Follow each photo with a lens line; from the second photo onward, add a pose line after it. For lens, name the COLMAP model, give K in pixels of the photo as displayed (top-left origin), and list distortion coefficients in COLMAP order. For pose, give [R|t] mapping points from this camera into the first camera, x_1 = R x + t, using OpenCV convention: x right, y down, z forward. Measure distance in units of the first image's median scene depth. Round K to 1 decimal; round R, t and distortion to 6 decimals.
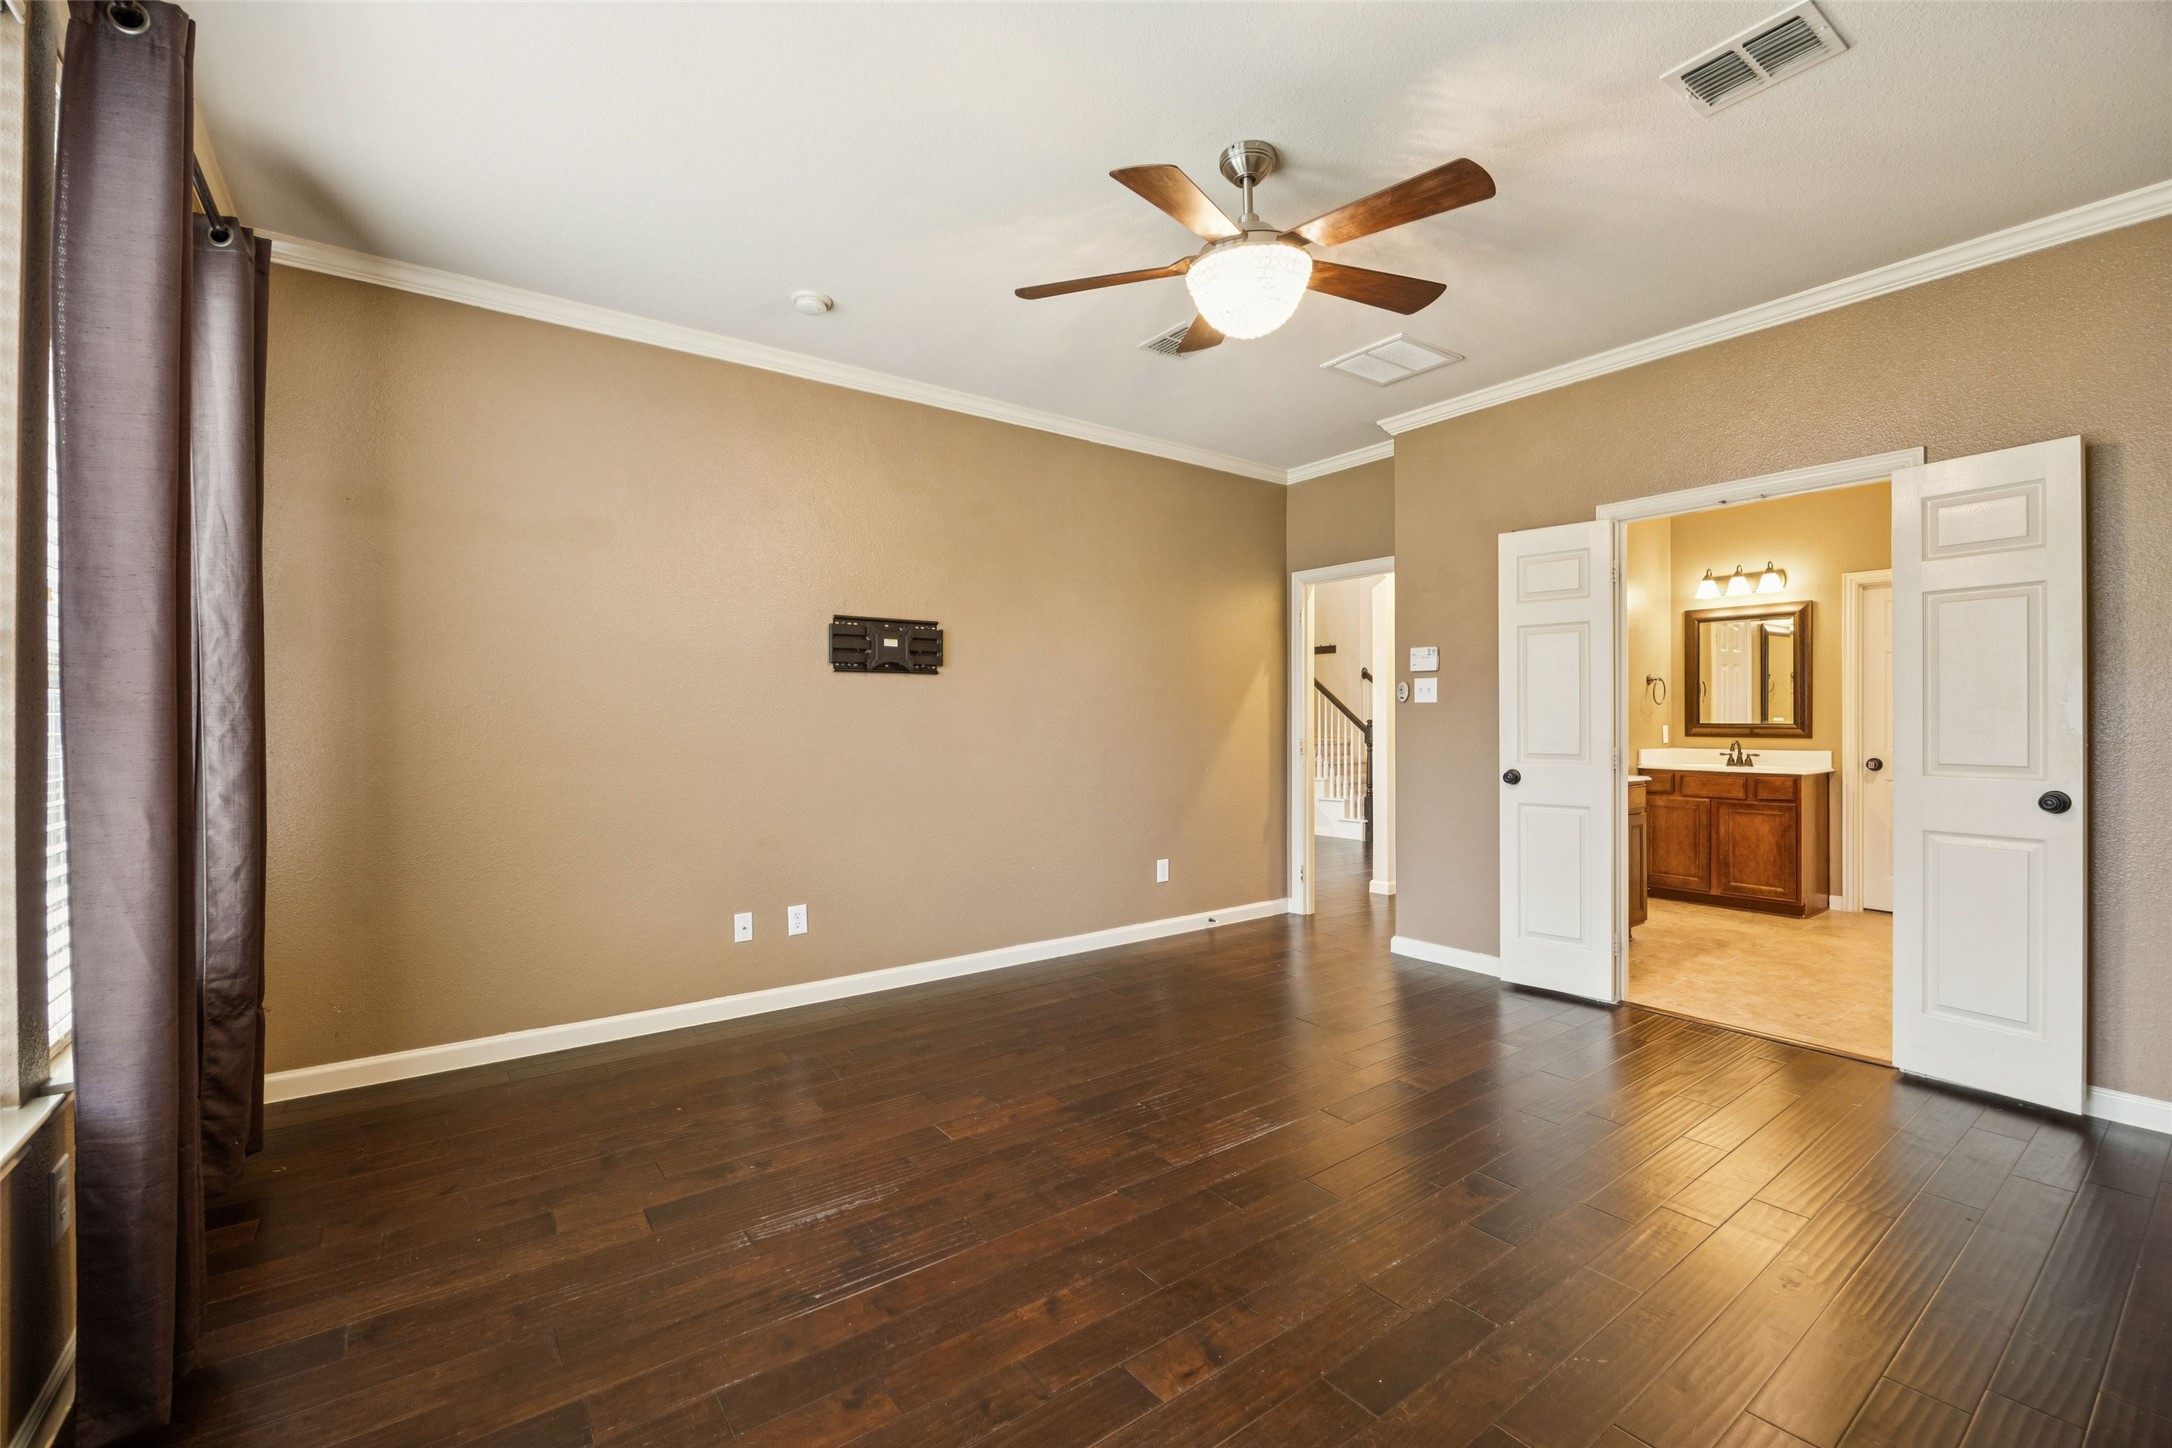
lens RADIAL K [[953.5, 0, 1082.5], [0, 953.5, 722.9], [0, 0, 1]] dist [-0.014935, -0.000945]
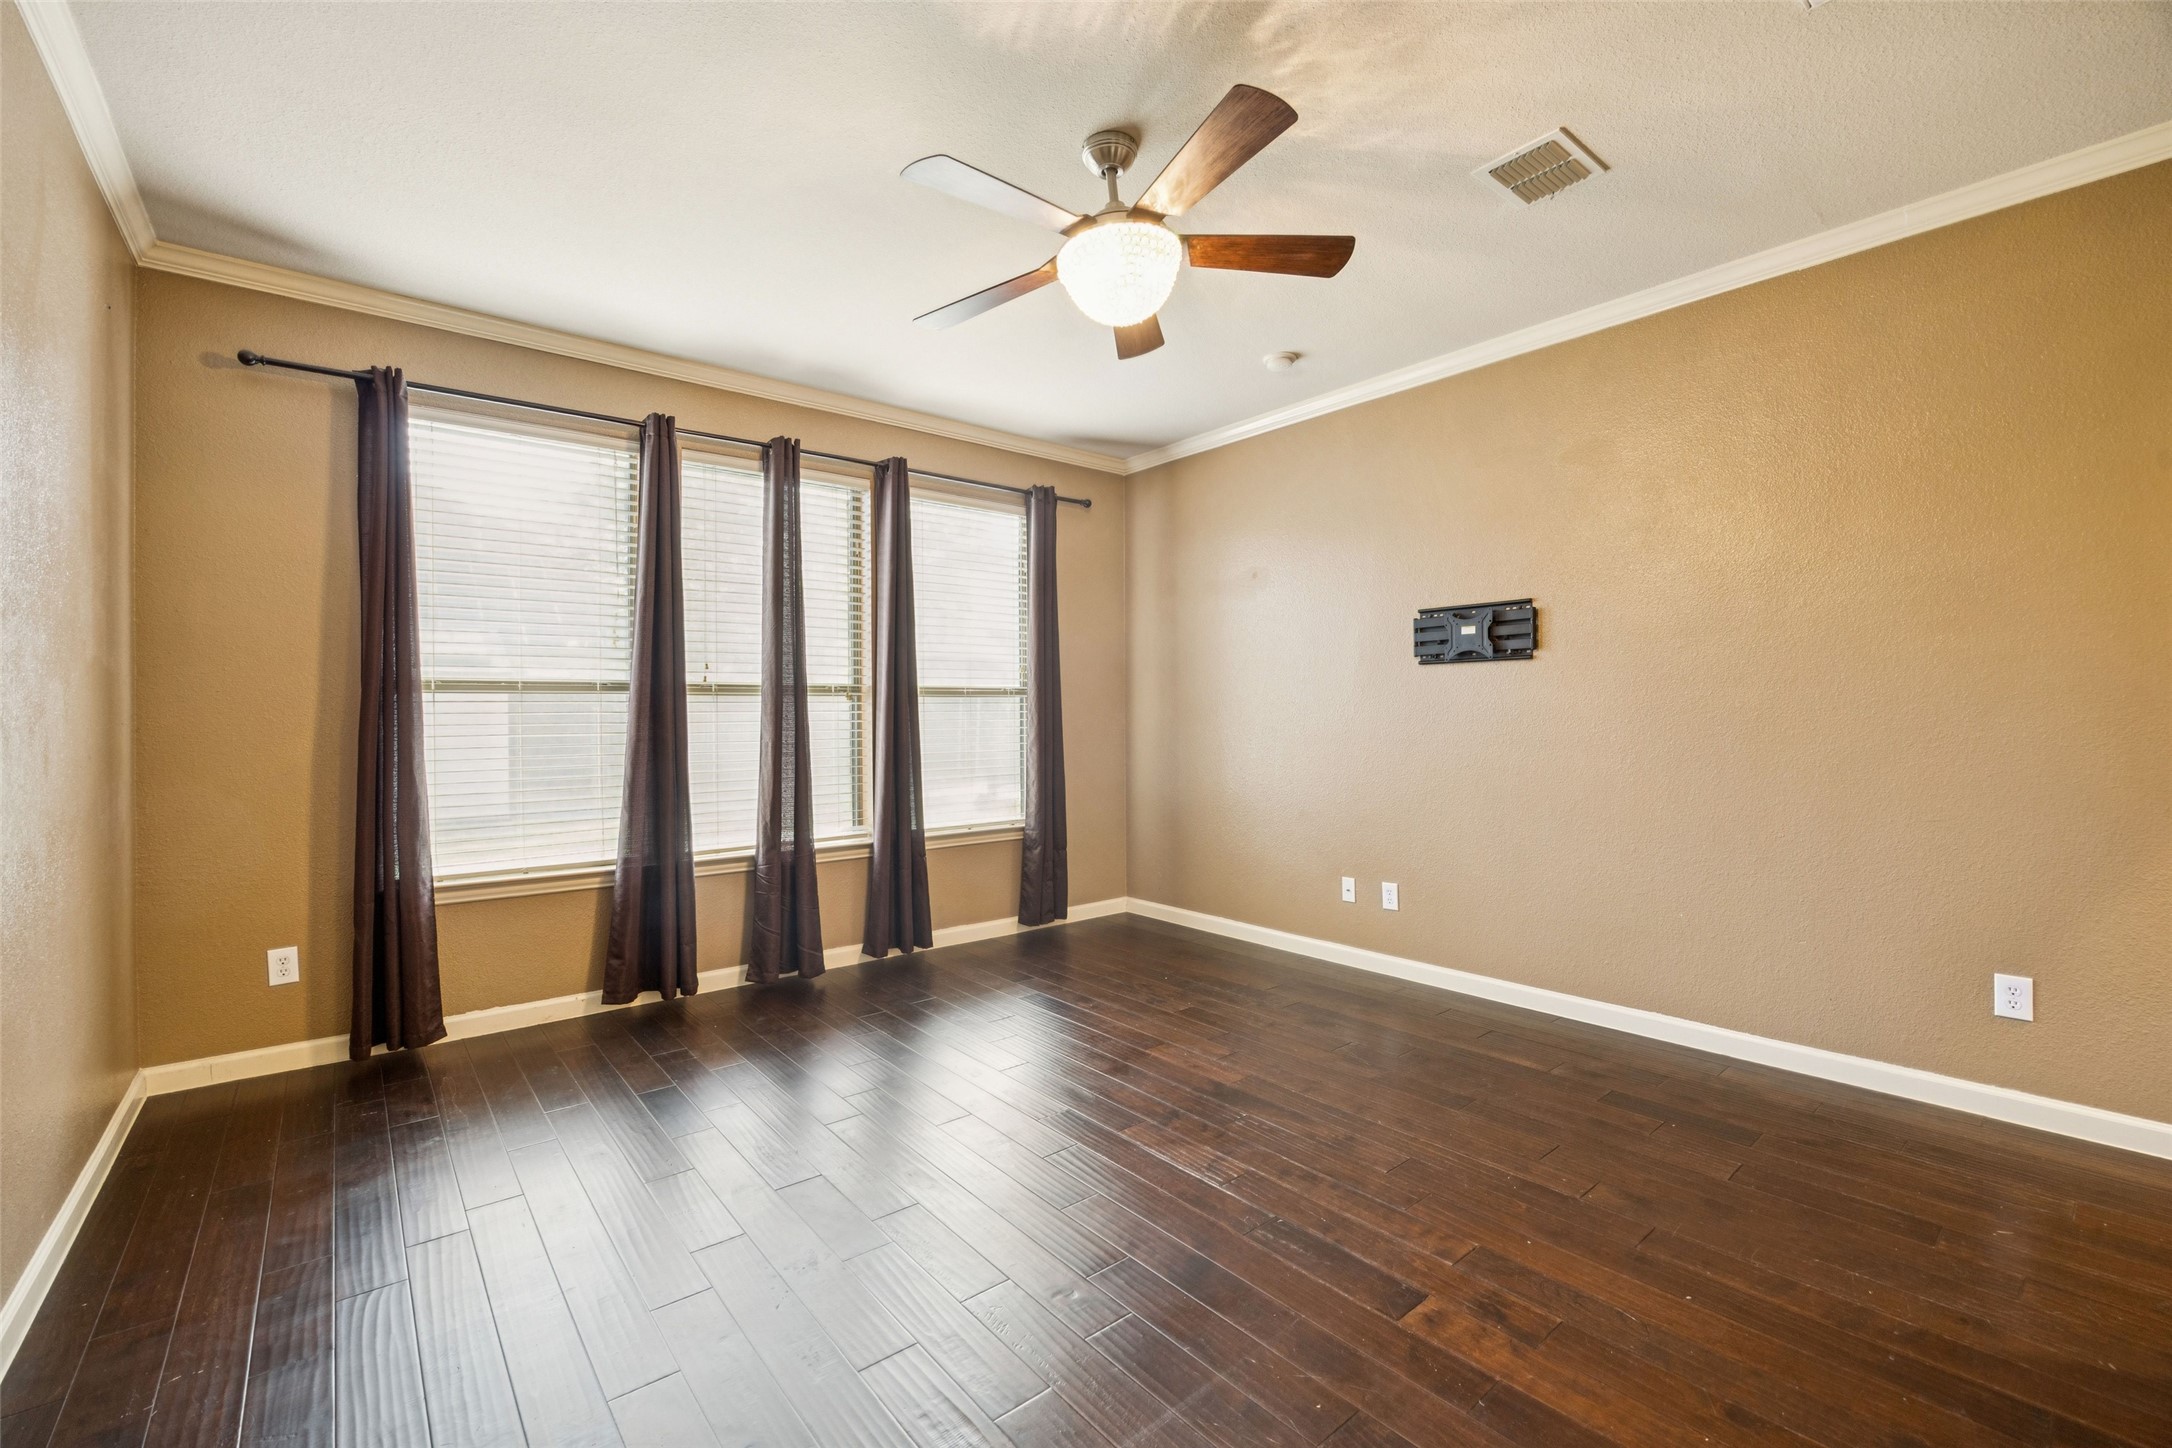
lens RADIAL K [[953.5, 0, 1085.6], [0, 953.5, 704.9], [0, 0, 1]] dist [-0.014935, -0.000945]
pose [[0.021075, -0.008092, -0.999745, 0.777215], [-0.000533, 0.999967, -0.008105, -0.001714], [0.999778, 0.000703, 0.021070, 0.629791]]
